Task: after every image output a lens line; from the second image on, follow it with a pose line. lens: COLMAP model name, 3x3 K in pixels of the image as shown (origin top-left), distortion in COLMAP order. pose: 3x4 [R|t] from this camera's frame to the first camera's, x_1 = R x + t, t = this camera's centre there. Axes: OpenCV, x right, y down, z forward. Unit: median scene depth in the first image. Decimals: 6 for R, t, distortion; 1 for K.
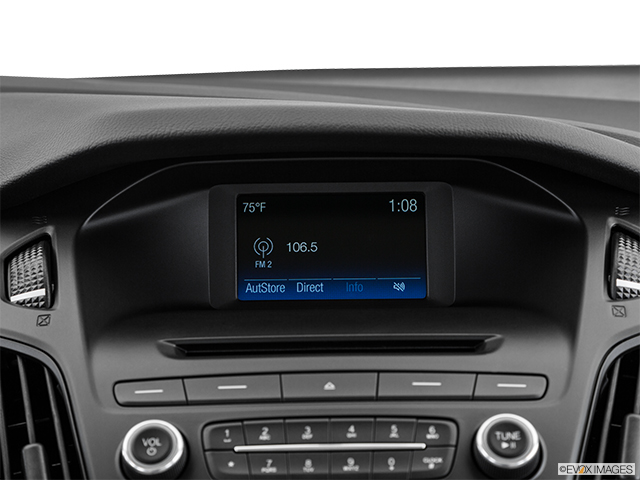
lens RADIAL K [[1775.1, 0, 320.0], [0, 1775.1, 240.0], [0, 0, 1]] dist [0.429223, 0.132979]
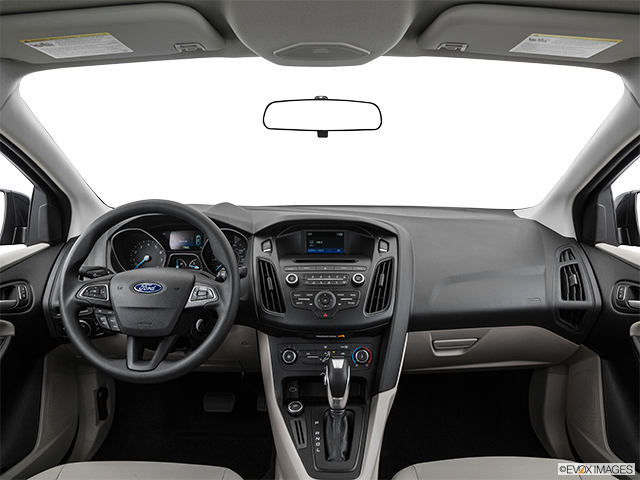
lens RADIAL K [[492.0, 0, 320.0], [0, 492.0, 240.0], [0, 0, 1]] dist [-0.136731, 0.065745]
pose [[0.999817, 0.016539, 0.009647, -0.024154], [-0.016416, 0.999784, -0.012768, 0.016935], [-0.009856, 0.012607, 0.999872, -0.429333]]
